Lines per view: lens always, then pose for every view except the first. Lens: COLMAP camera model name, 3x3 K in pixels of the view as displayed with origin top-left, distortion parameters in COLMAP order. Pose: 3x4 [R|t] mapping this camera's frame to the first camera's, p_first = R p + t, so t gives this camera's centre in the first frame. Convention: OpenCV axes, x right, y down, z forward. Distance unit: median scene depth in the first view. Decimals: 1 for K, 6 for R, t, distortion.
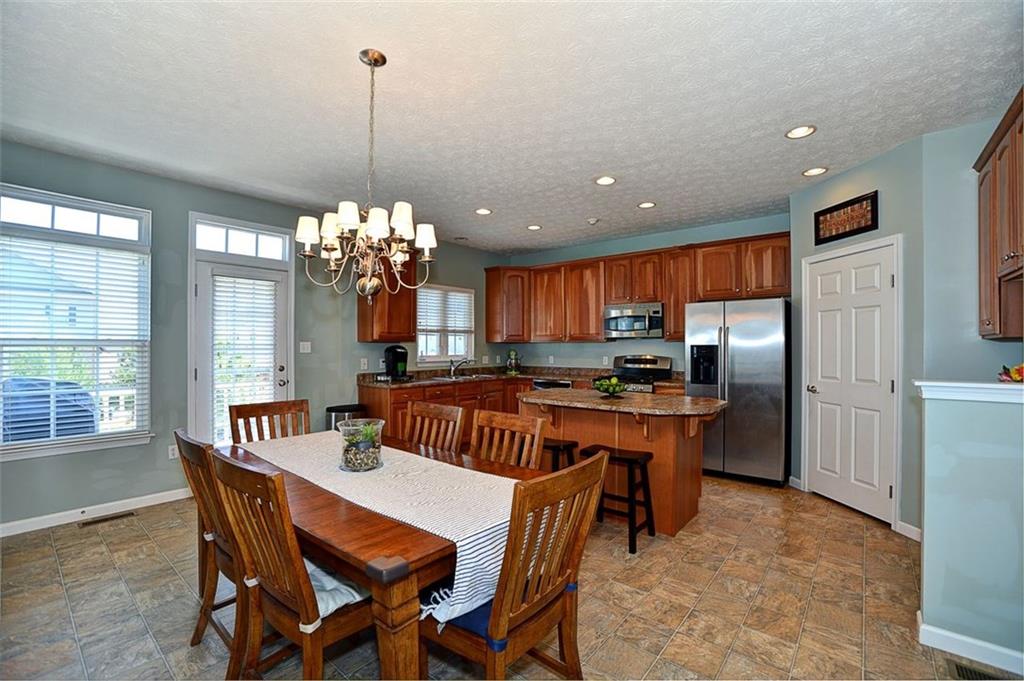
lens RADIAL K [[448.2, 0, 514.8], [0, 448.2, 344.4], [0, 0, 1]] dist [-0.025670, 0.001355]
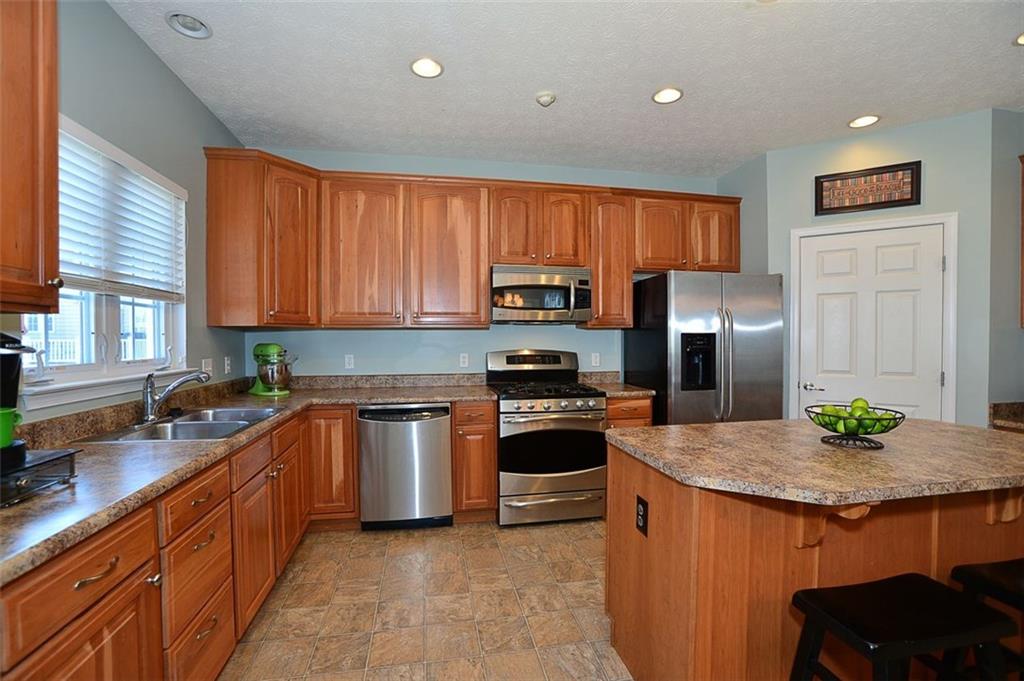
lens RADIAL K [[448.2, 0, 512.5], [0, 448.2, 345.1], [0, 0, 1]] dist [-0.025670, 0.001355]
pose [[0.644344, -0.013486, 0.764616, -0.246154], [-0.003723, 0.999777, 0.020772, 0.005010], [-0.764726, -0.016231, 0.644151, 0.662259]]
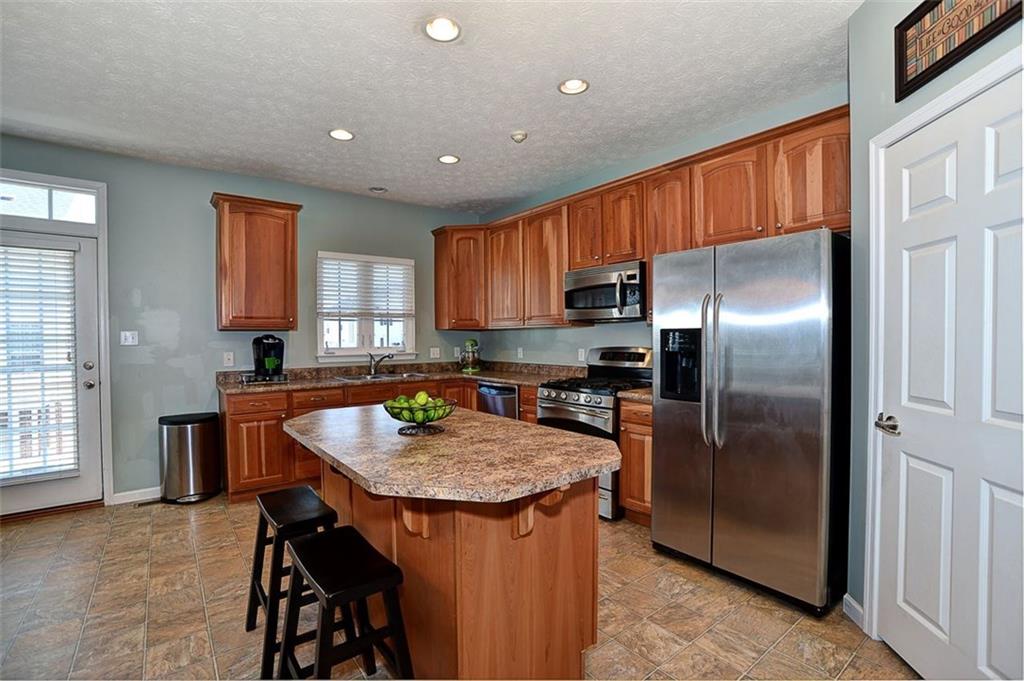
lens RADIAL K [[457.8, 0, 515.7], [0, 457.8, 344.2], [0, 0, 1]] dist [-0.020855, 0.001529]
pose [[0.975229, -0.003034, -0.221175, 0.300309], [0.008044, 0.999731, 0.021754, 0.005370], [0.221049, -0.022995, 0.974992, 0.349378]]
